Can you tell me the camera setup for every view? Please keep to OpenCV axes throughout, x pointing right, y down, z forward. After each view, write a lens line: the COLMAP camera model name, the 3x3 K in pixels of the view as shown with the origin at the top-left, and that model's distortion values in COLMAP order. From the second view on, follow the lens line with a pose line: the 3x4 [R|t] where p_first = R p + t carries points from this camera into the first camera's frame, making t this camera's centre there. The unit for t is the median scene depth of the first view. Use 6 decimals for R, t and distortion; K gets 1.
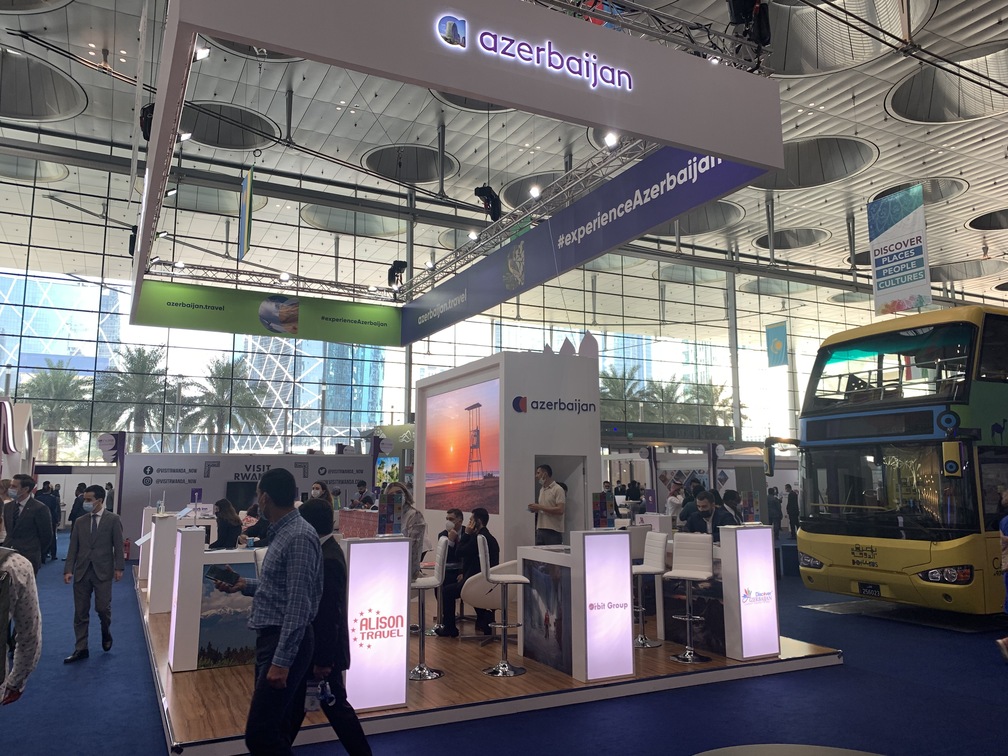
lens RADIAL K [[768.1, 0, 504.0], [0, 768.1, 378.0], [0, 0, 1]] dist [0.000945, -0.009823]
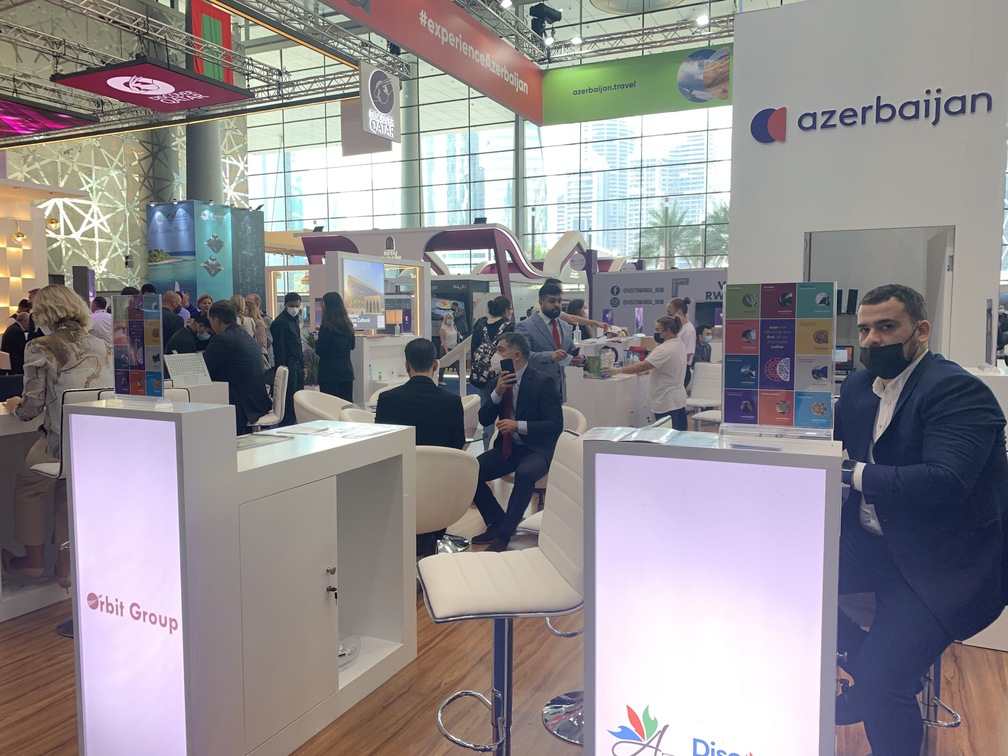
lens RADIAL K [[768.1, 0, 504.0], [0, 768.1, 378.0], [0, 0, 1]] dist [0.000945, -0.009823]
pose [[0.612388, 0.065506, -0.787839, 0.205628], [0.112209, 0.979269, 0.168643, 0.059771], [0.782554, -0.191677, 0.592343, 0.376995]]
